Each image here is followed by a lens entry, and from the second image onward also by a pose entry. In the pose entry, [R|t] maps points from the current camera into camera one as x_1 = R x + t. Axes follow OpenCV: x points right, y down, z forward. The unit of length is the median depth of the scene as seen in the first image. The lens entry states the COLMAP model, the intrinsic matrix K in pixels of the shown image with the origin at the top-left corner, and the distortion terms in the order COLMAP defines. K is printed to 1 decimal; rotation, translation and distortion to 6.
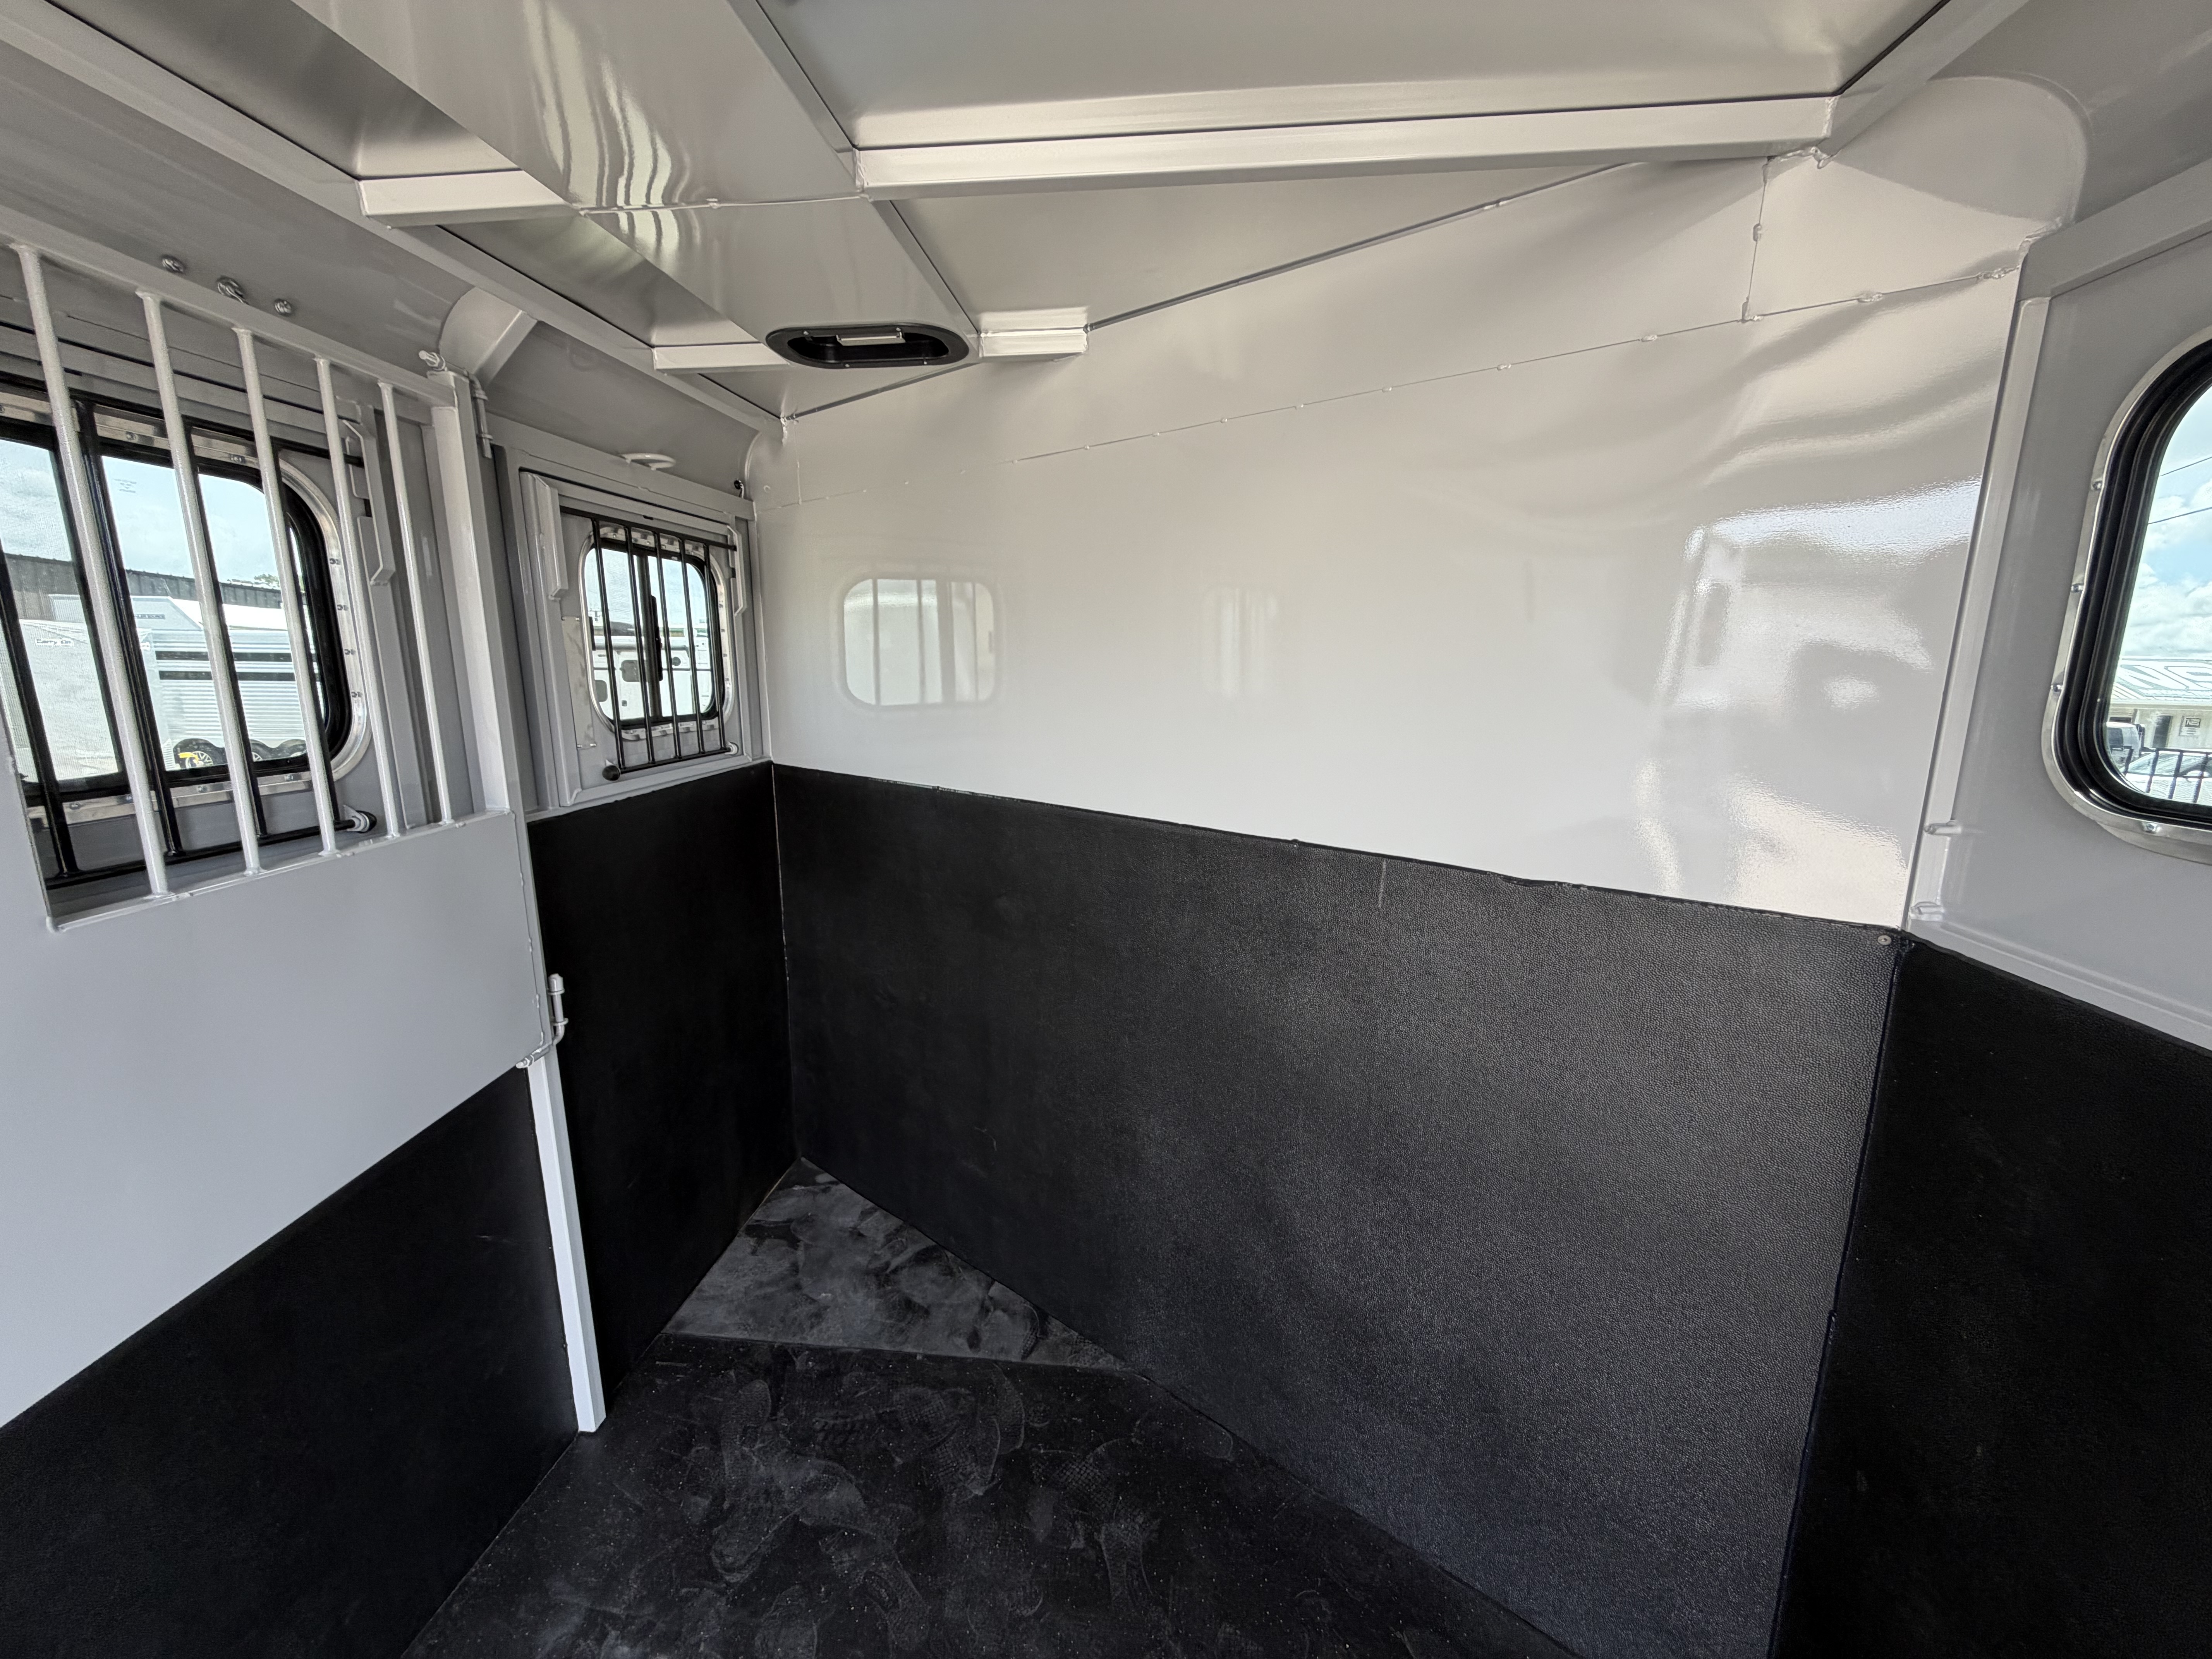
lens RADIAL K [[882.1, 0, 1103.7], [0, 882.1, 828.5], [0, 0, 1]] dist [0.000794, 0.000003]
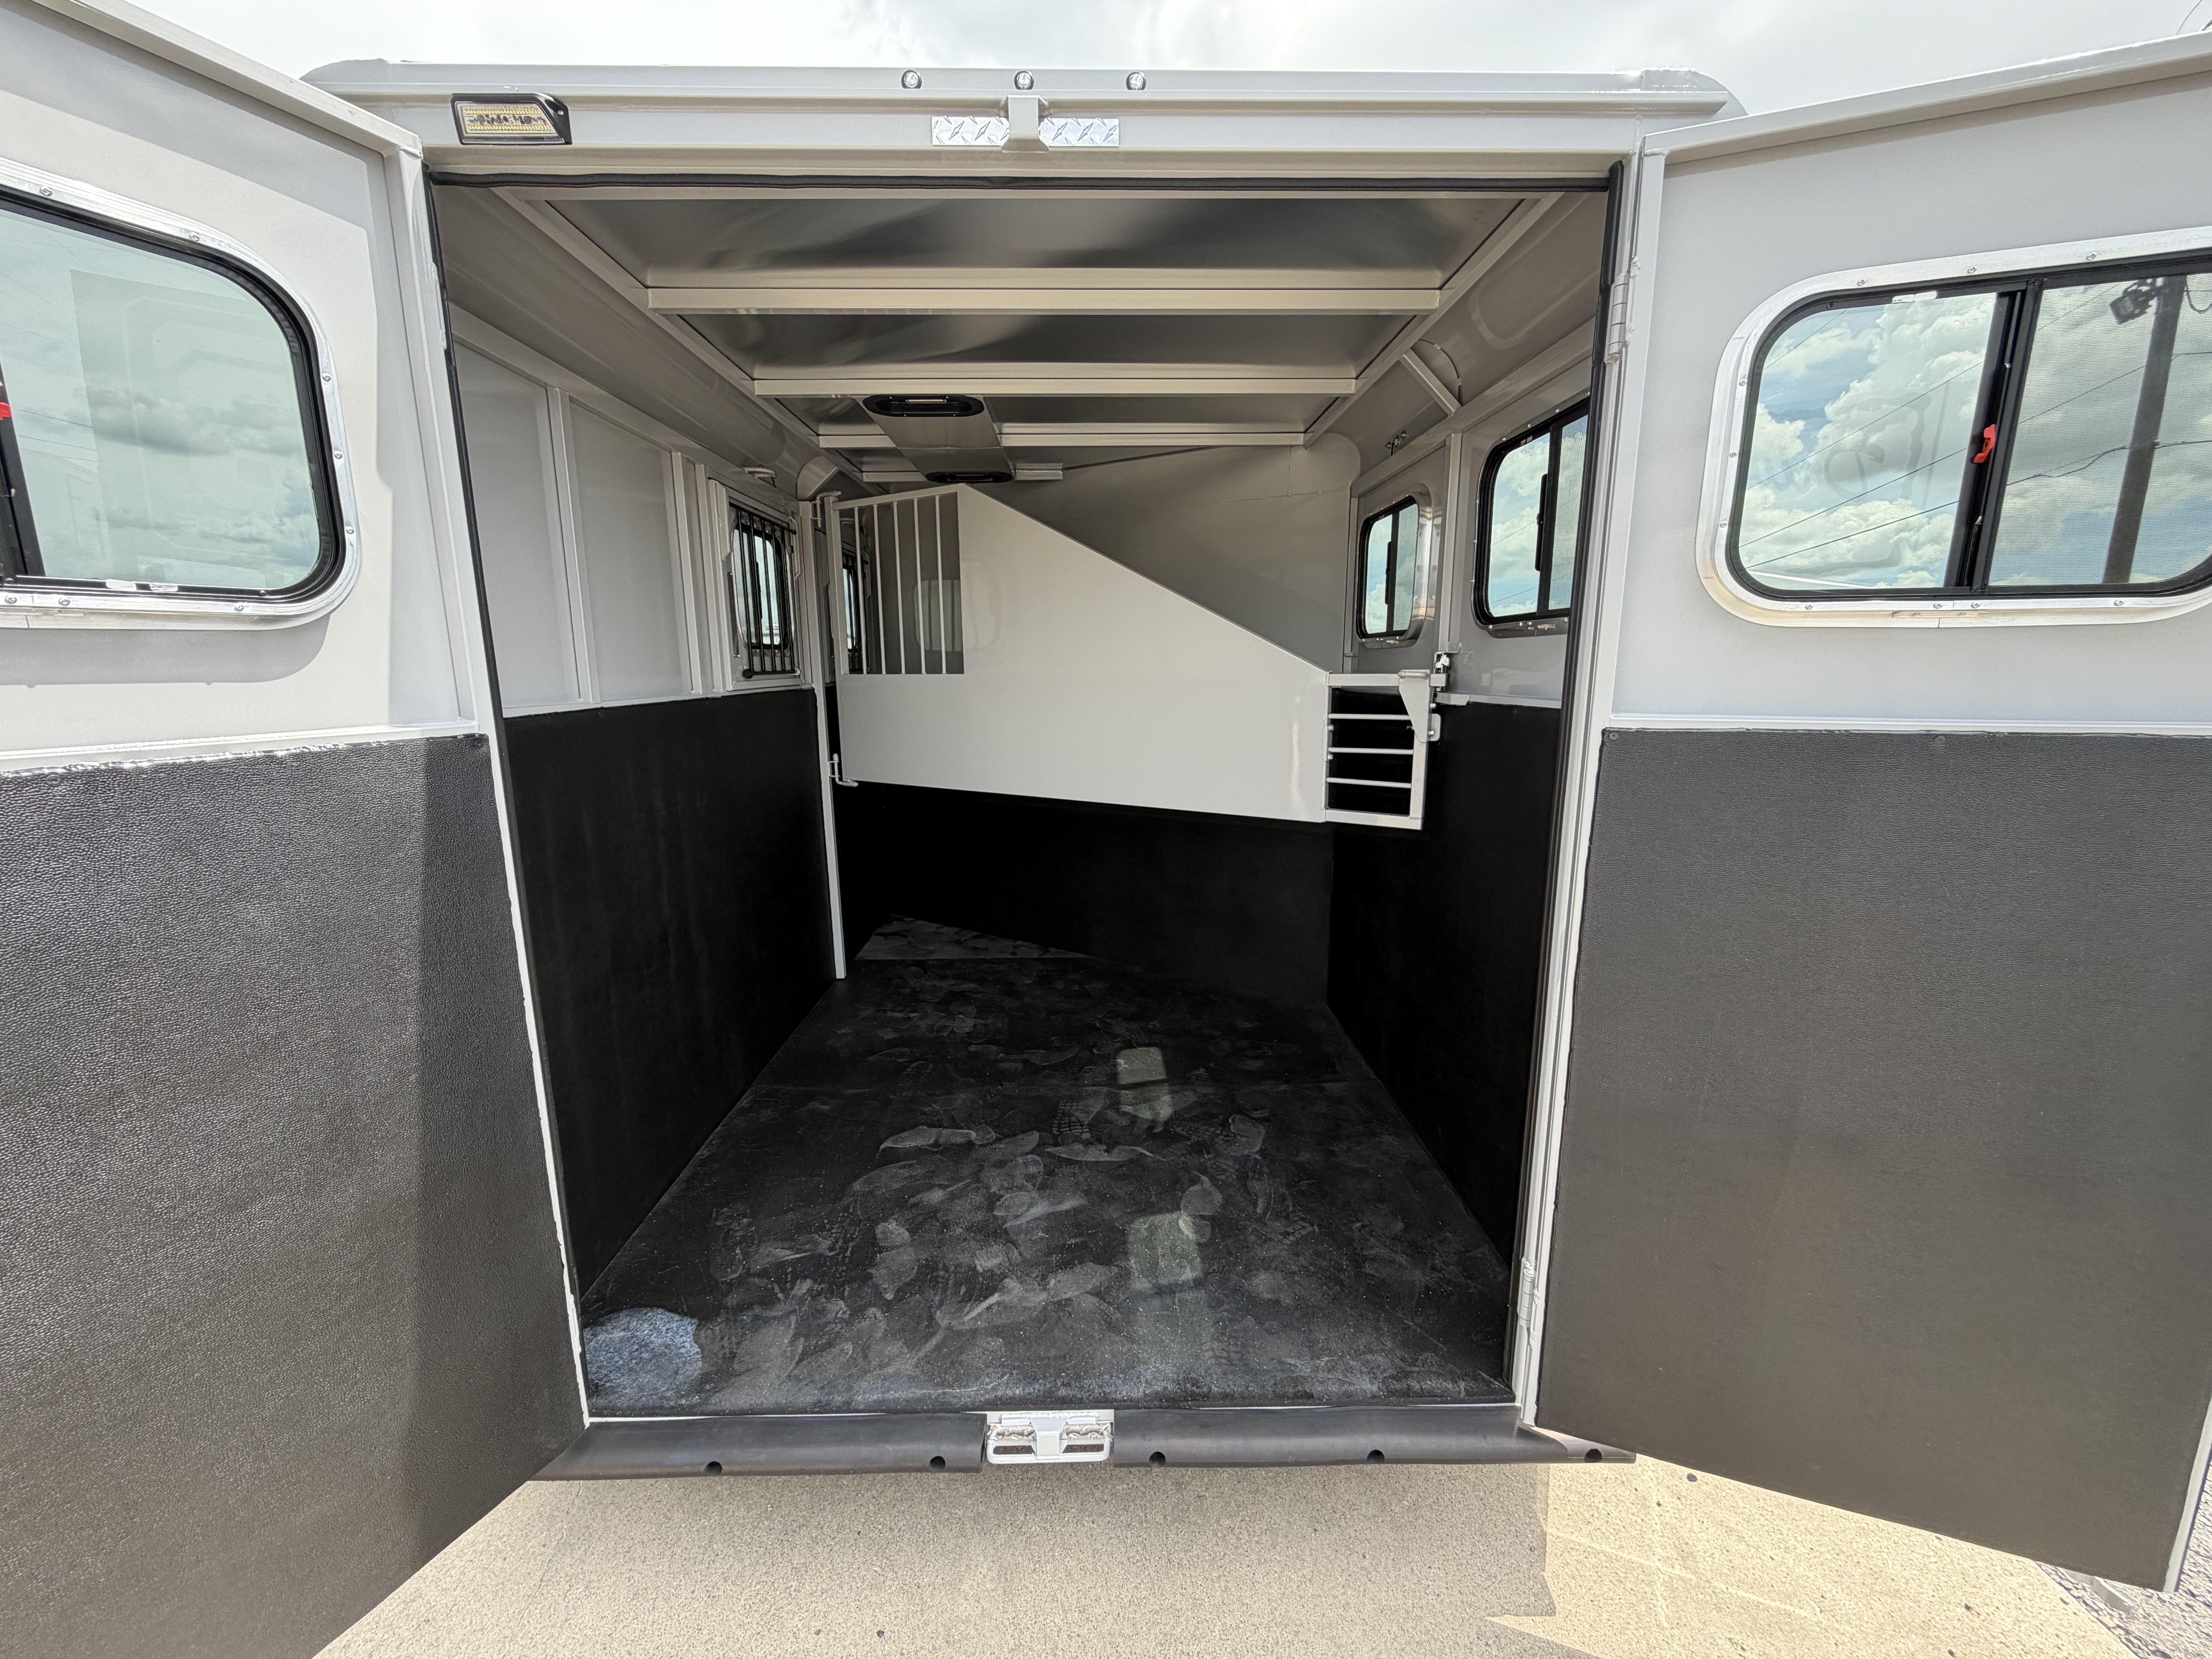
lens RADIAL K [[882.1, 0, 1103.7], [0, 882.1, 828.5], [0, 0, 1]] dist [0.000794, 0.000003]
pose [[0.993153, -0.029231, 0.113101, -0.171164], [0.030084, 0.999530, -0.005839, 0.327383], [-0.112877, 0.009202, 0.993566, -1.097866]]
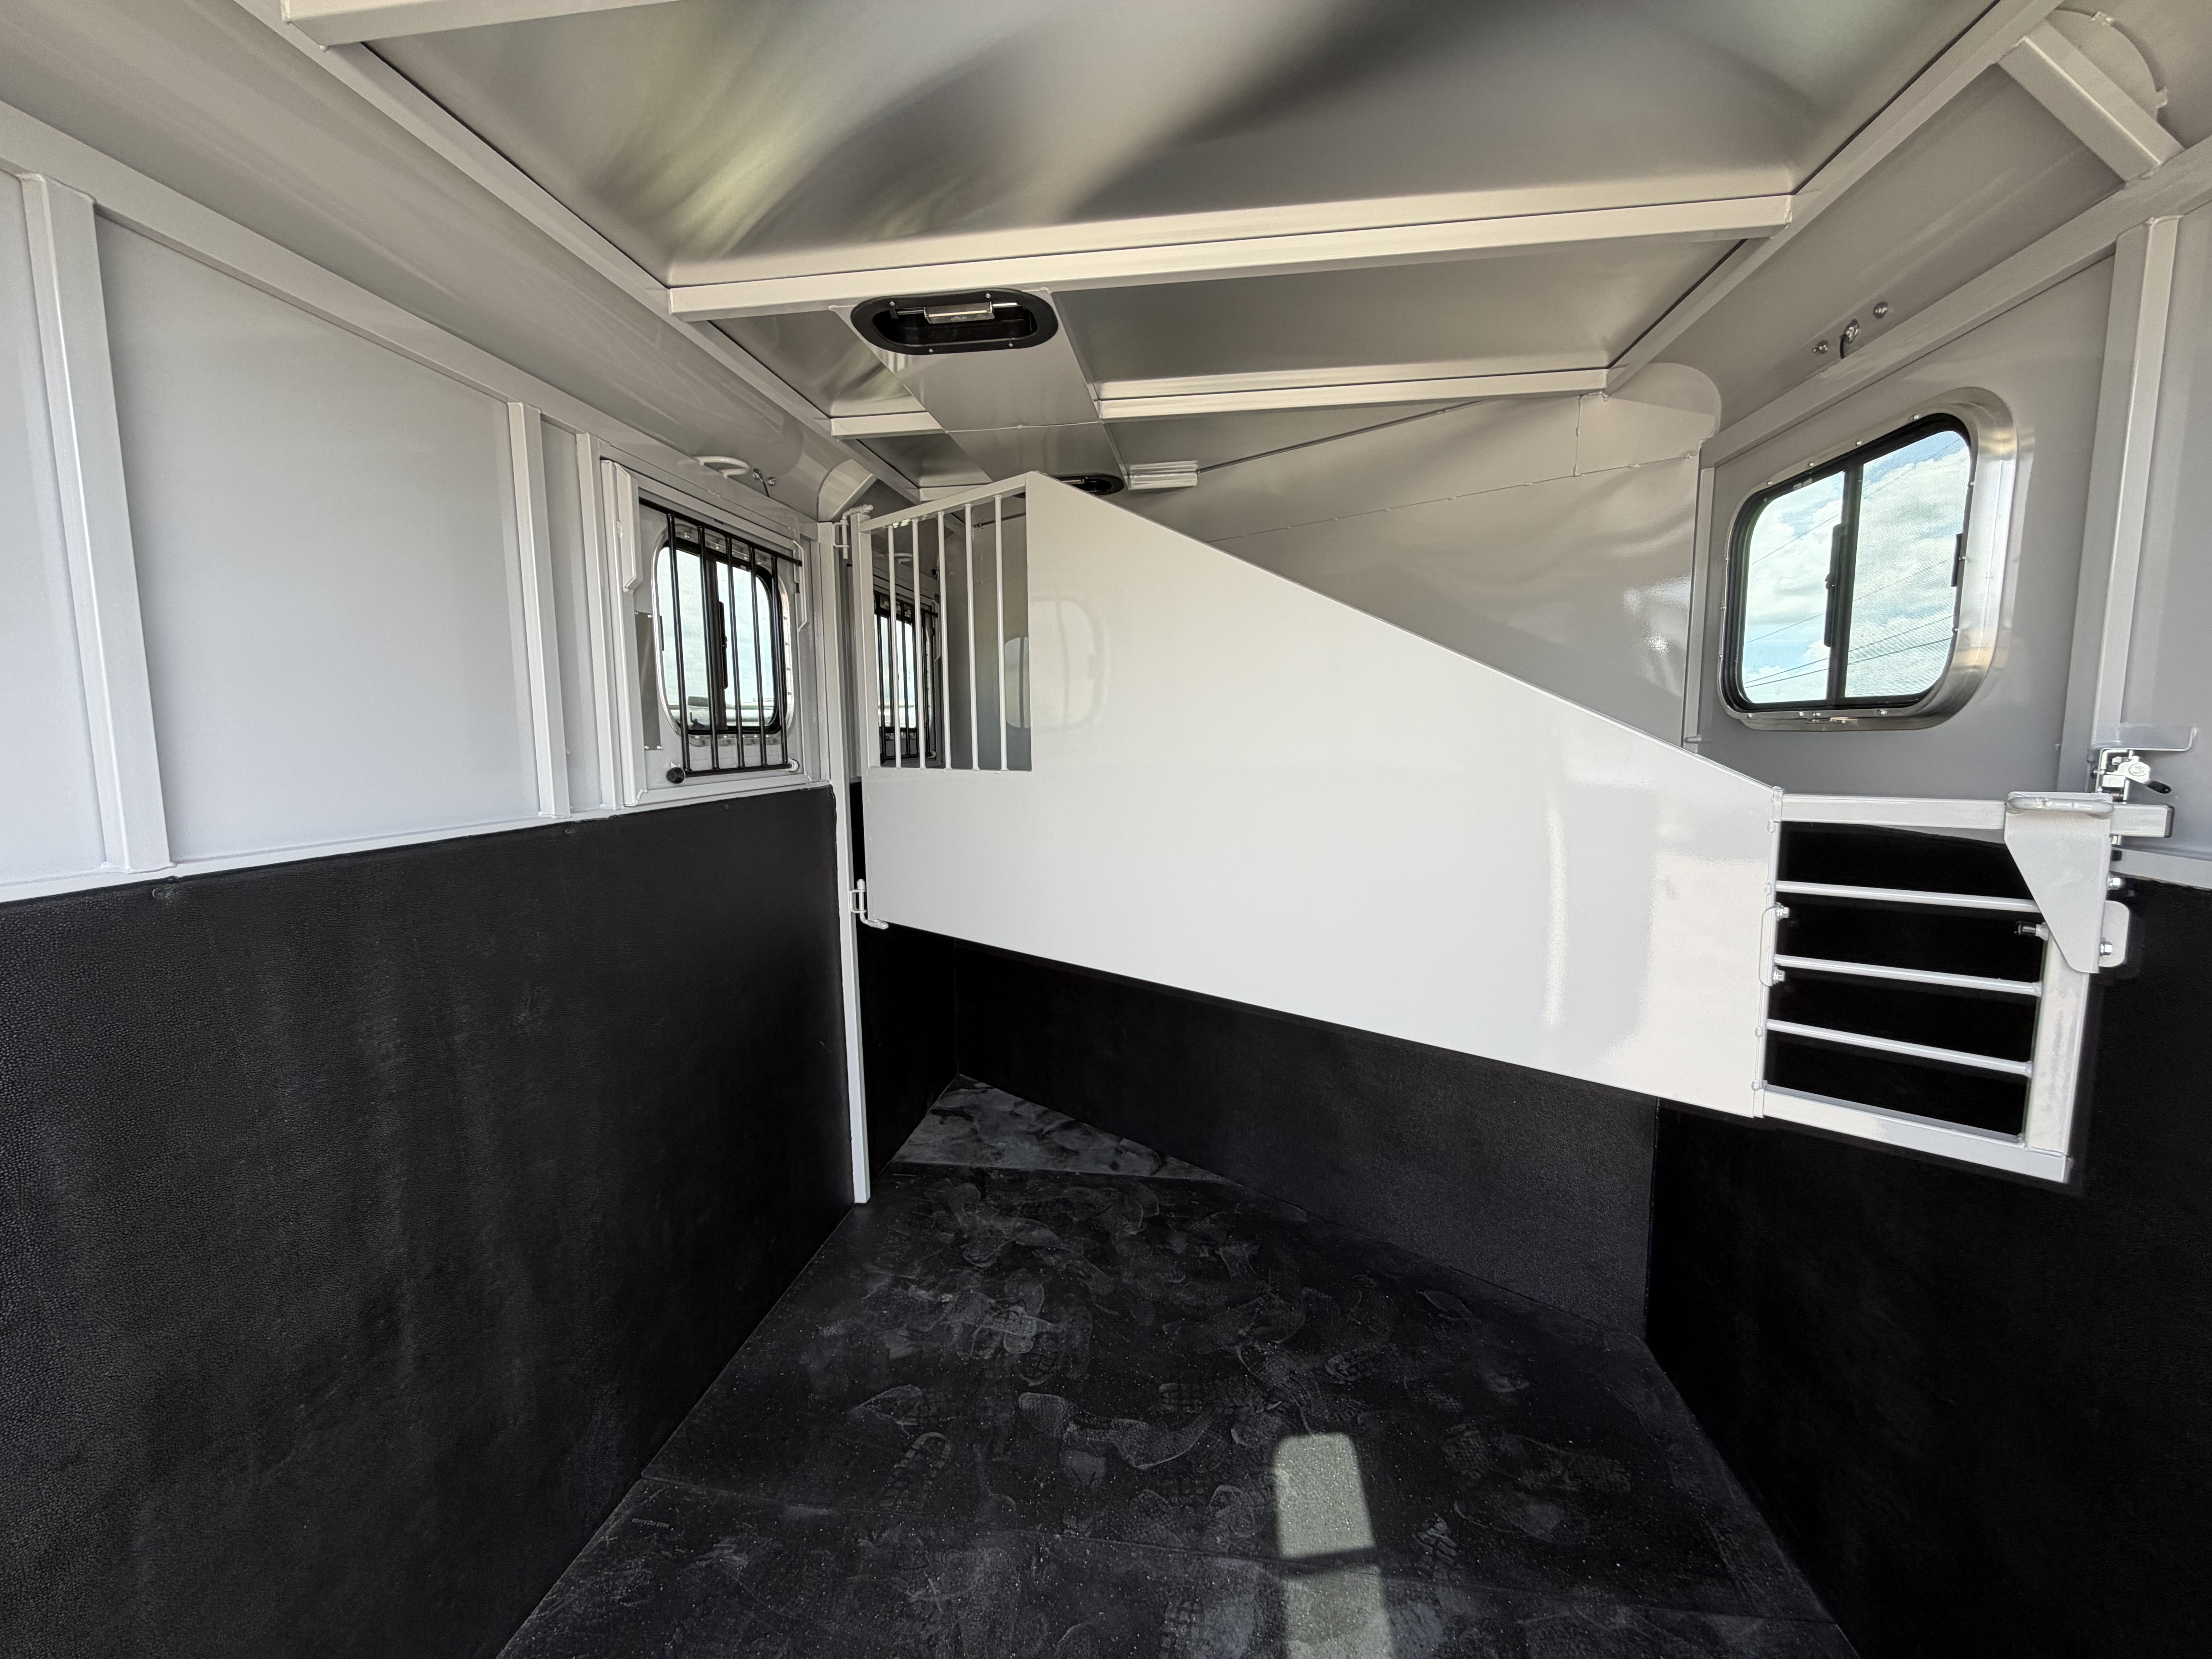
lens RADIAL K [[882.1, 0, 1103.7], [0, 882.1, 828.5], [0, 0, 1]] dist [0.000794, 0.000003]
pose [[0.999236, -0.007215, -0.038415, -0.112549], [0.003951, 0.996426, -0.084377, 0.175873], [0.038886, 0.084160, 0.995693, -0.455602]]
